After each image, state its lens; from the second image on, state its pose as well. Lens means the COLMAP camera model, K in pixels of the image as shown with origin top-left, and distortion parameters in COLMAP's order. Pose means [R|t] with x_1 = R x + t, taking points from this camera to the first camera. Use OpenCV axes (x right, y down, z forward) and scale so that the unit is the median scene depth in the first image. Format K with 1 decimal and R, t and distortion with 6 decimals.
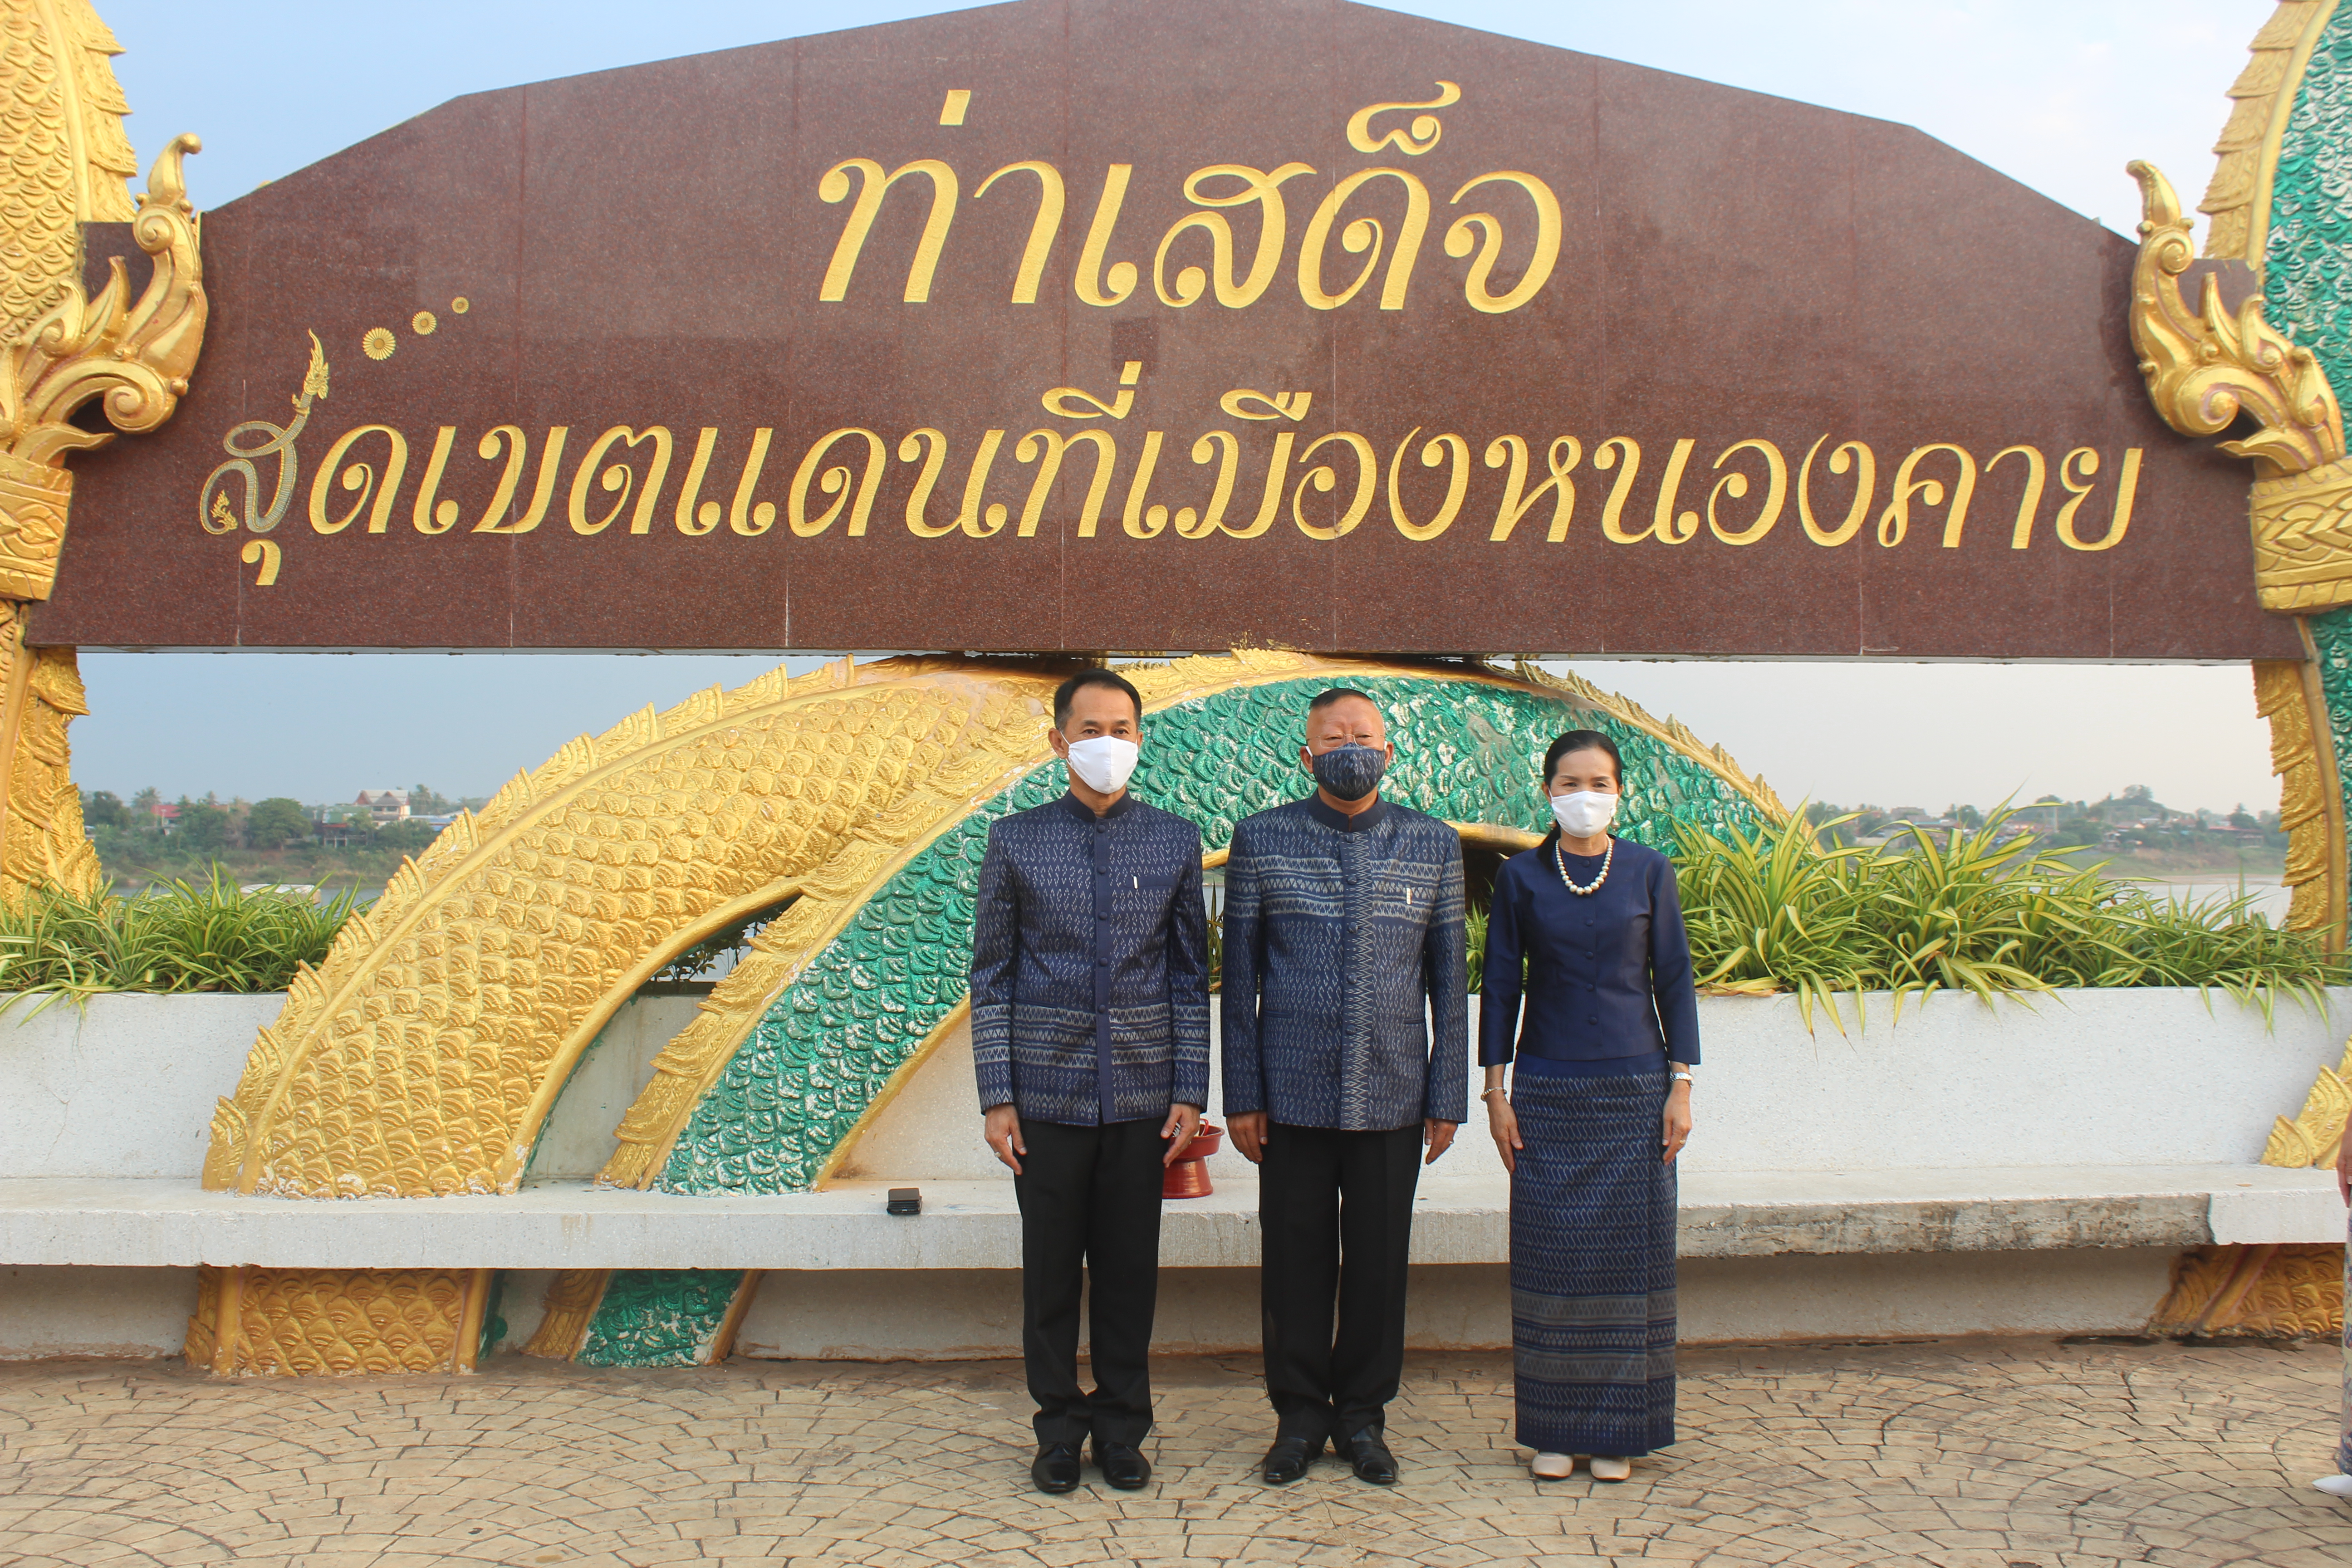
lens RADIAL K [[2333.0, 0, 1171.8], [0, 2333.0, 729.5], [0, 0, 1]] dist [-0.178338, 0.213385]
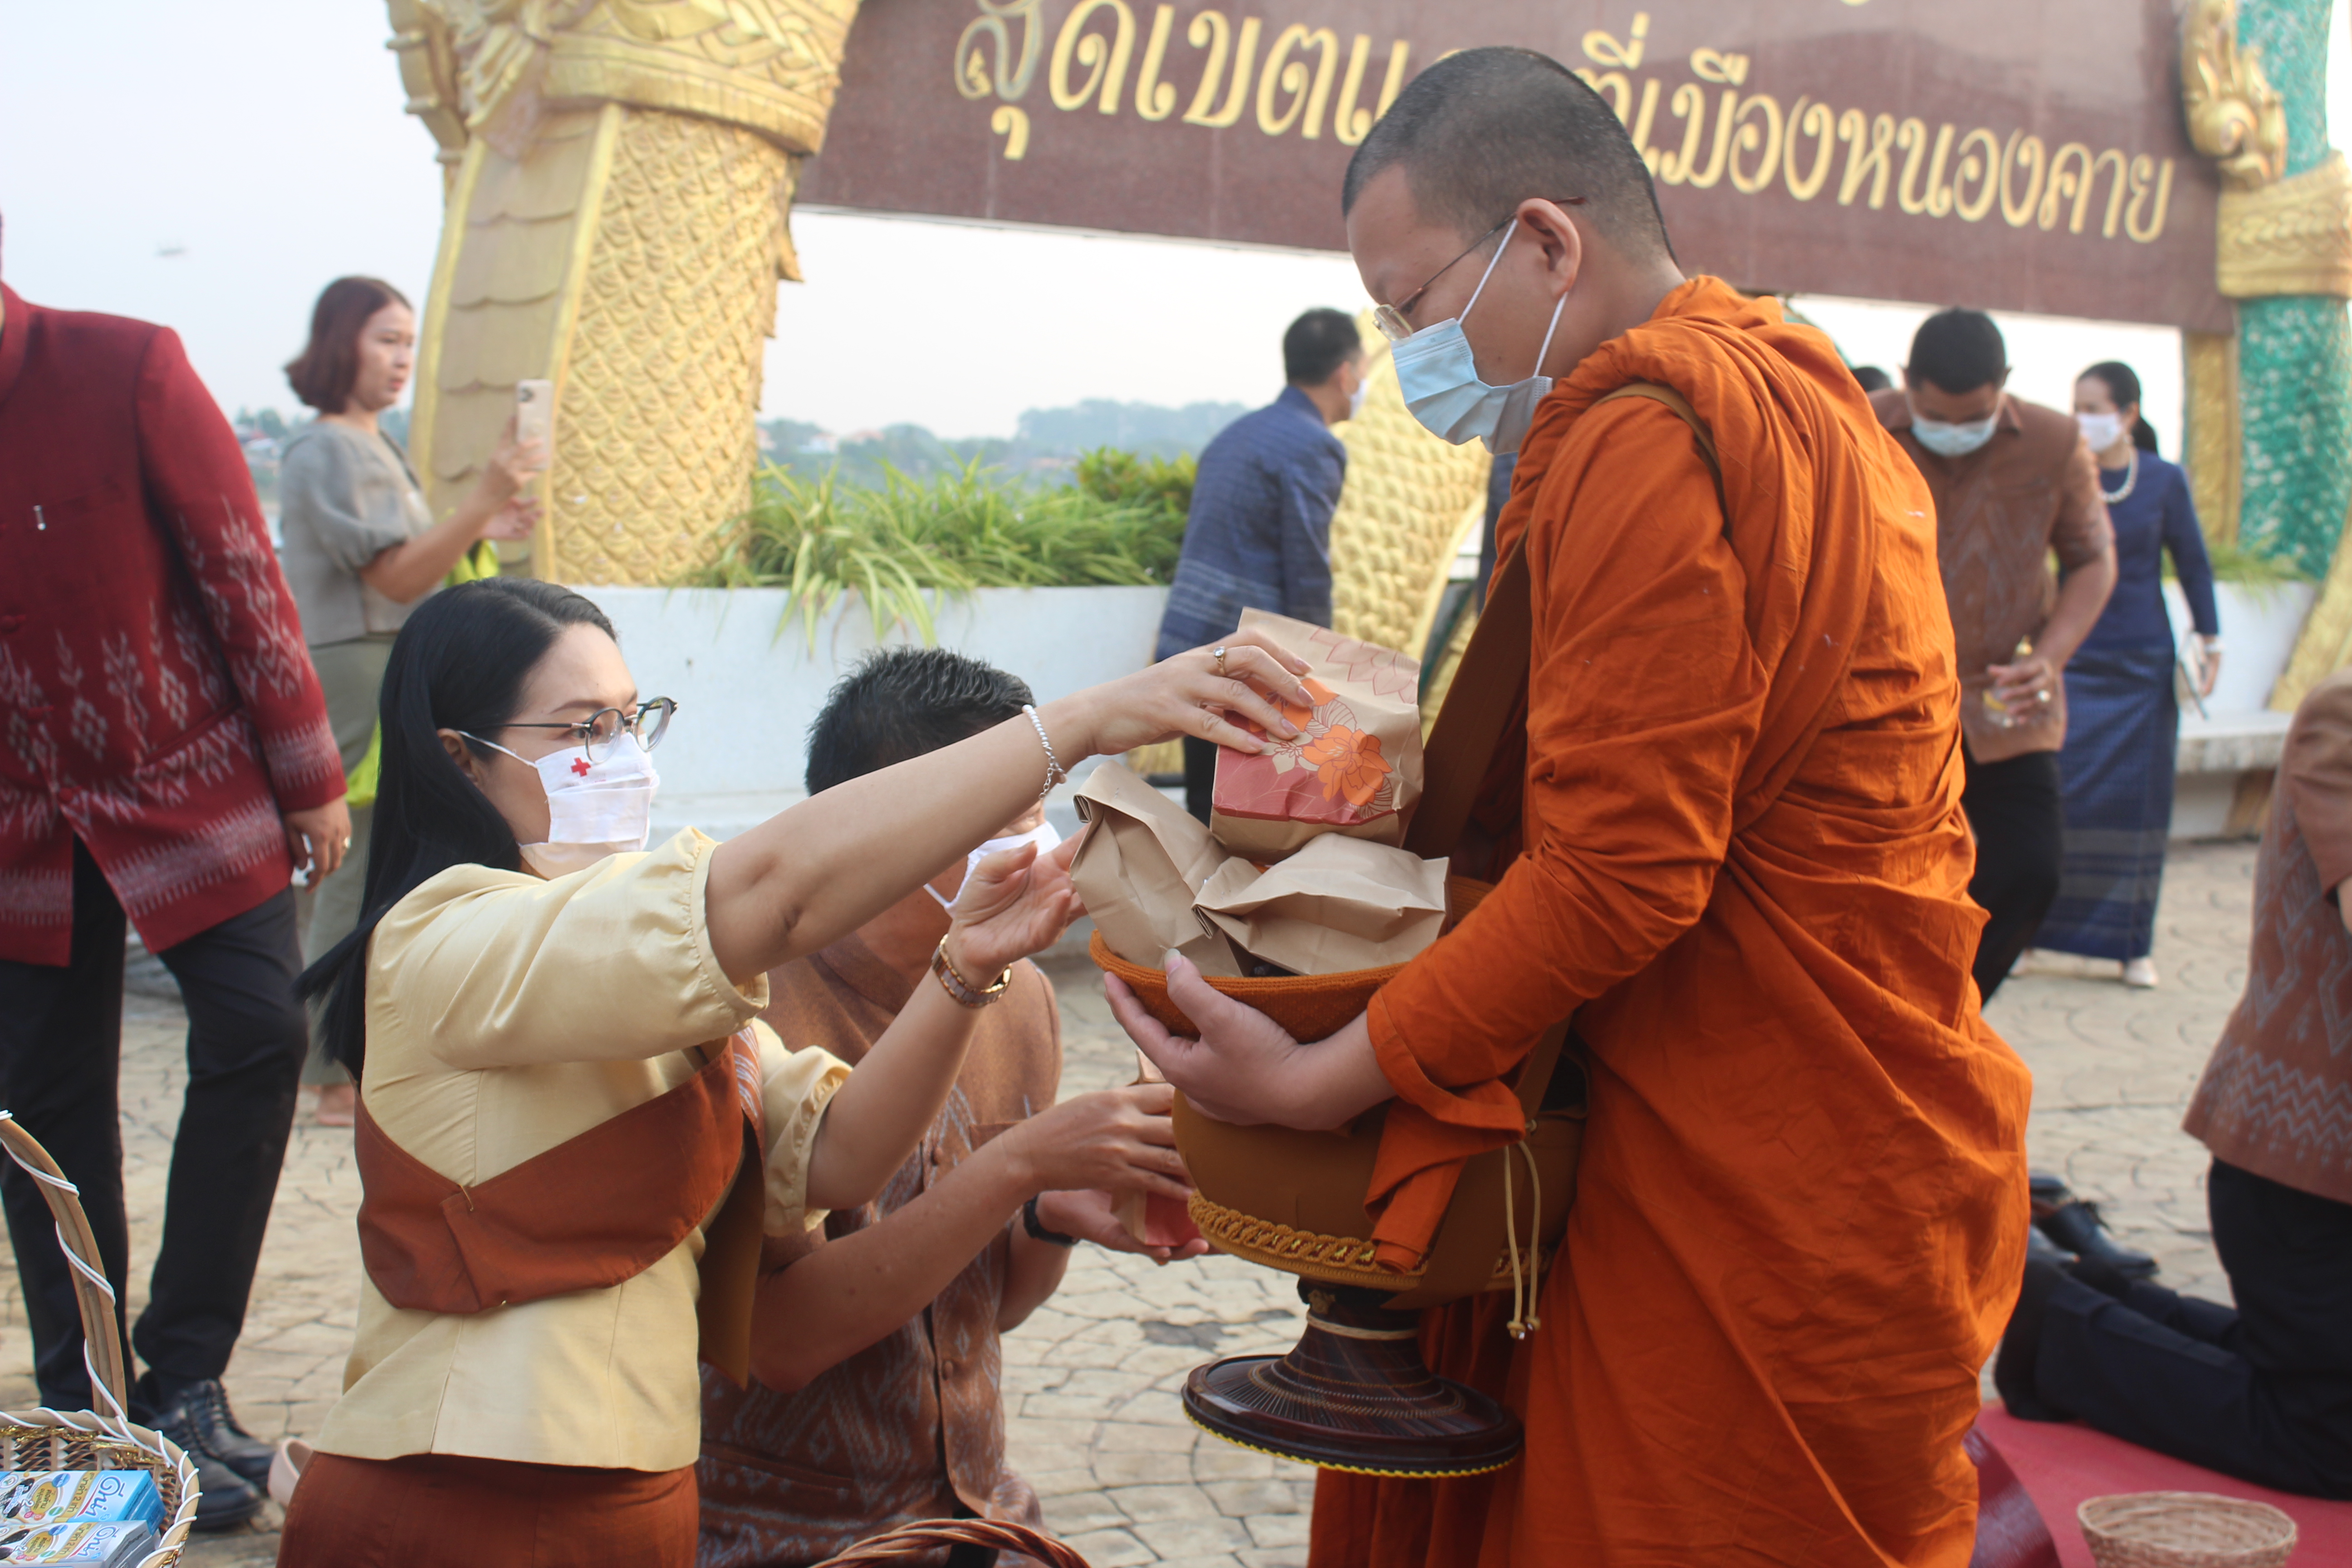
lens RADIAL K [[3161.0, 0, 1176.0], [0, 3161.0, 784.0], [0, 0, 1]] dist [-0.056288, 0.073995]
pose [[0.796351, -0.040977, 0.603445, -1.125285], [-0.051187, 0.989557, 0.134746, 0.013413], [-0.602665, -0.138193, 0.785937, -0.094696]]
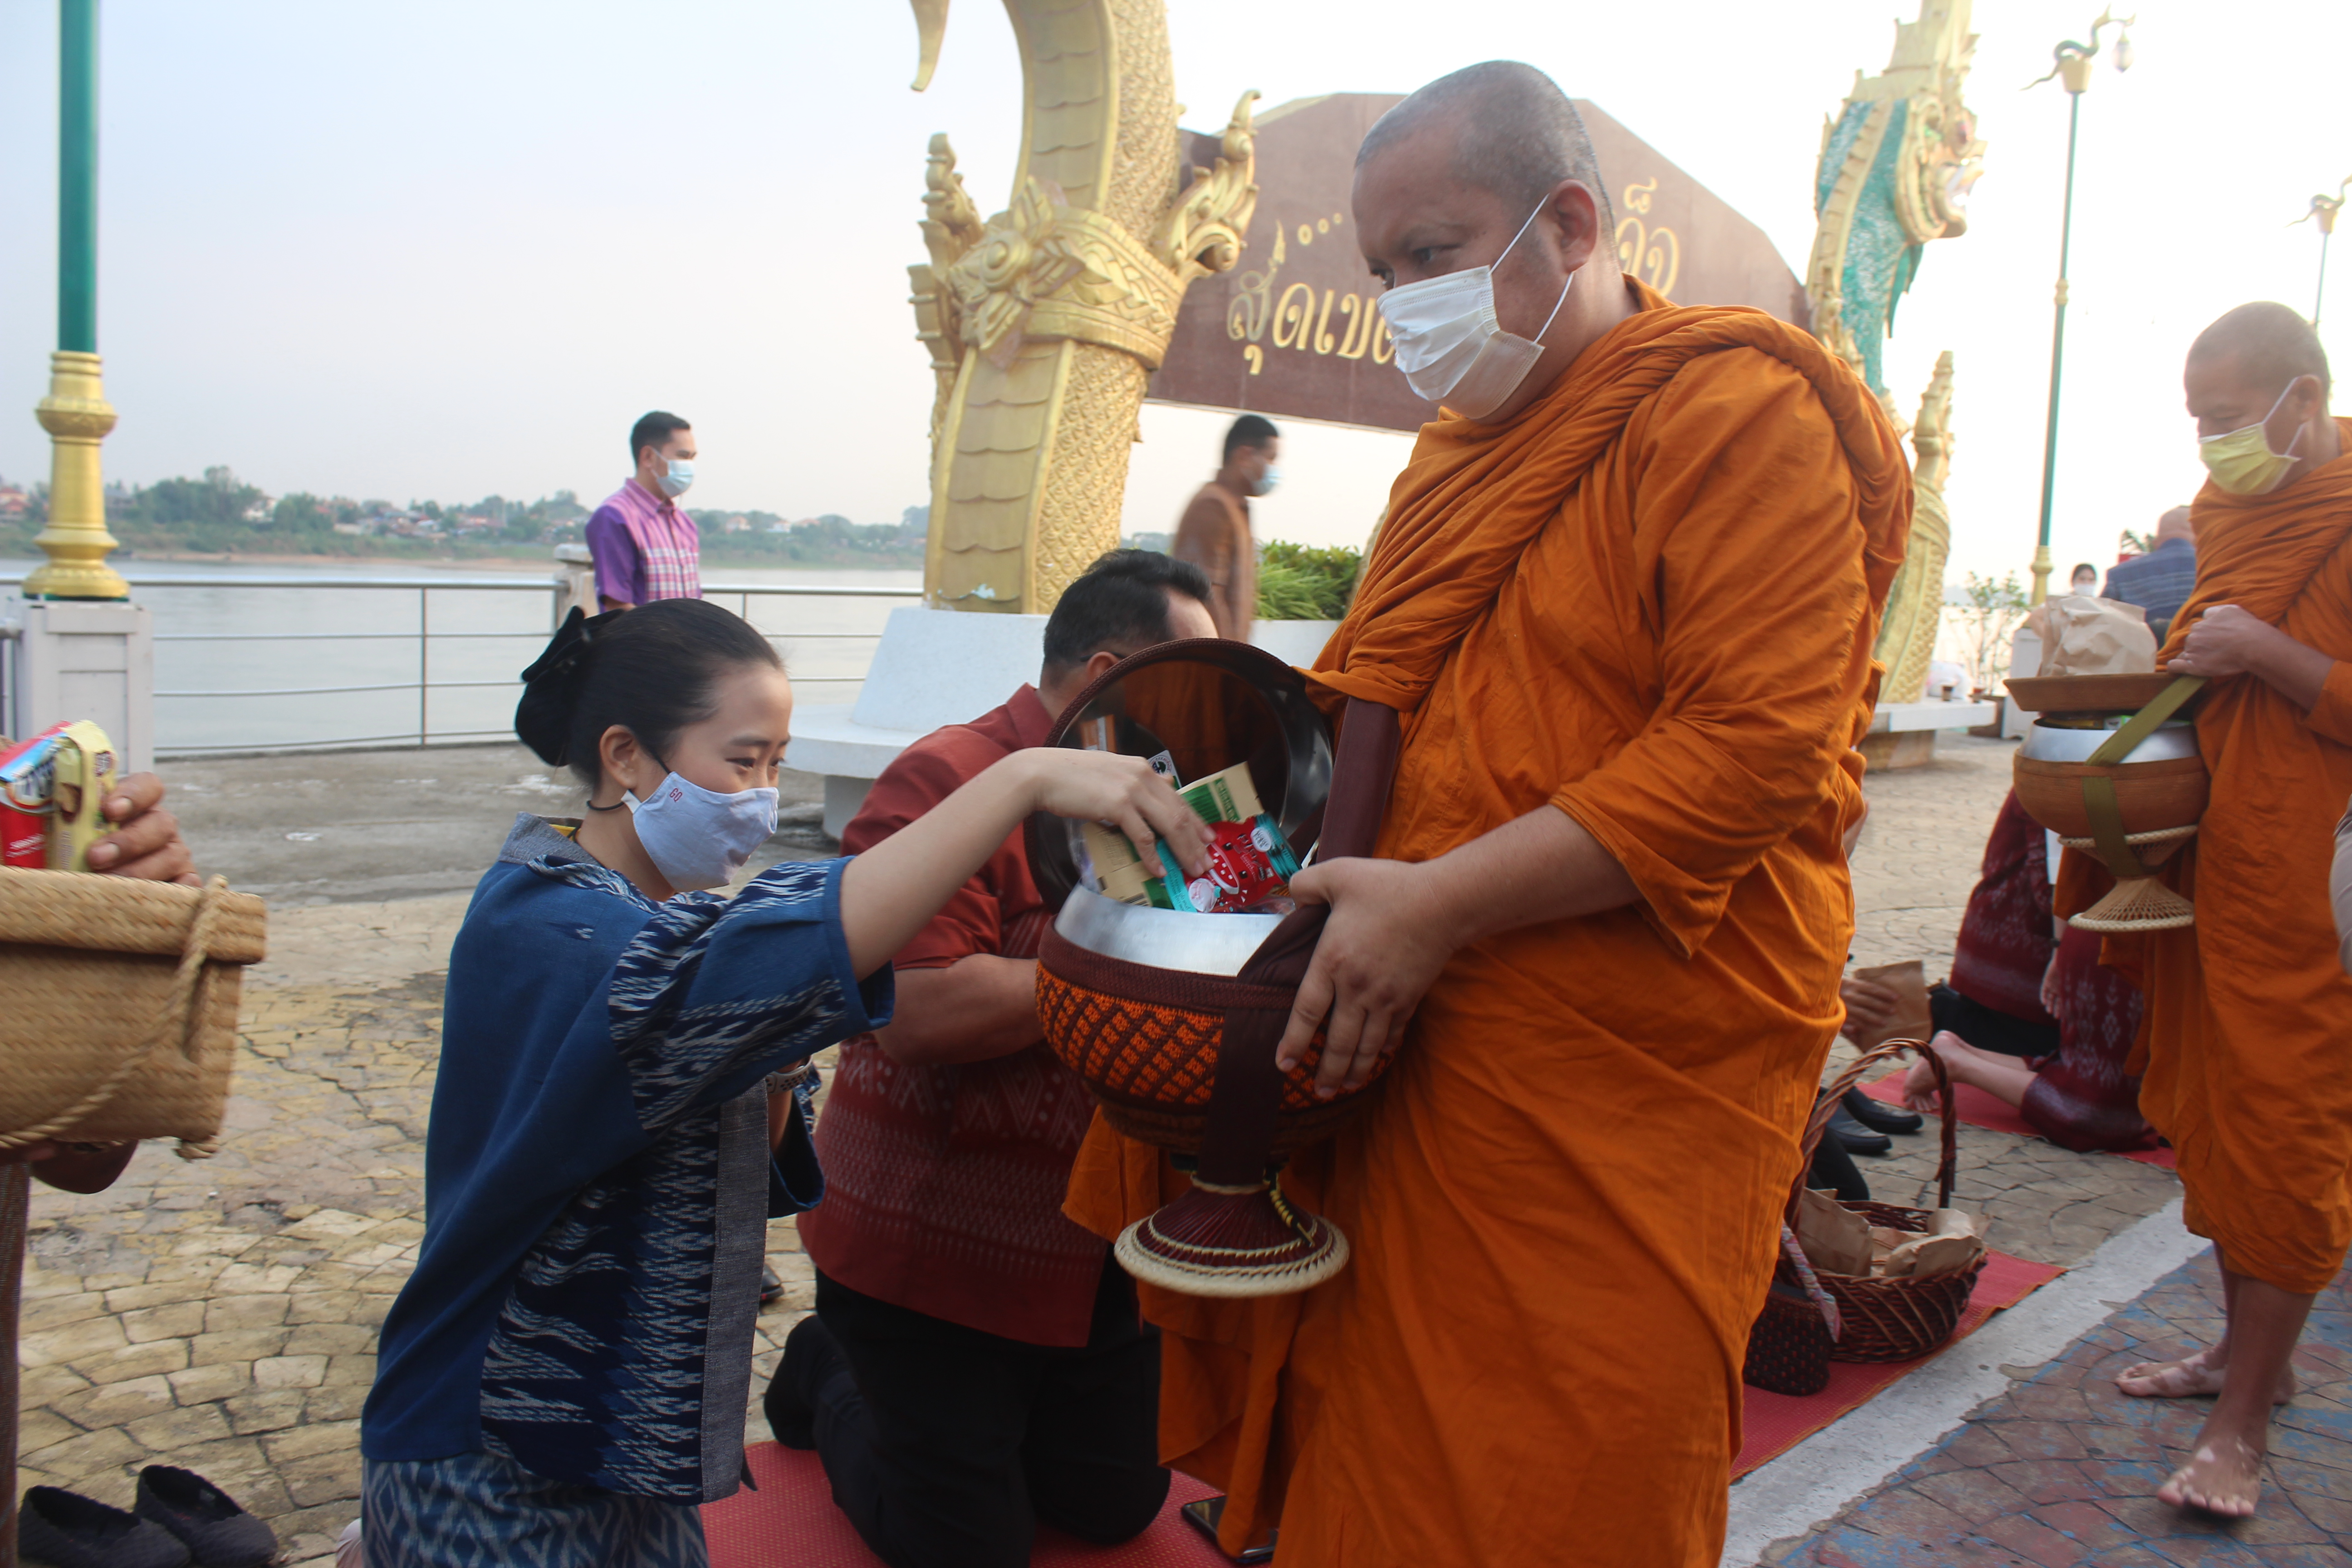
lens RADIAL K [[1968.5, 0, 1160.9], [0, 1968.5, 752.5], [0, 0, 1]] dist [-0.161572, 0.153336]
pose [[0.742841, -0.035205, 0.668541, -1.382560], [-0.073759, 0.988233, 0.133996, 0.021885], [-0.665392, -0.148848, 0.731504, -0.025193]]
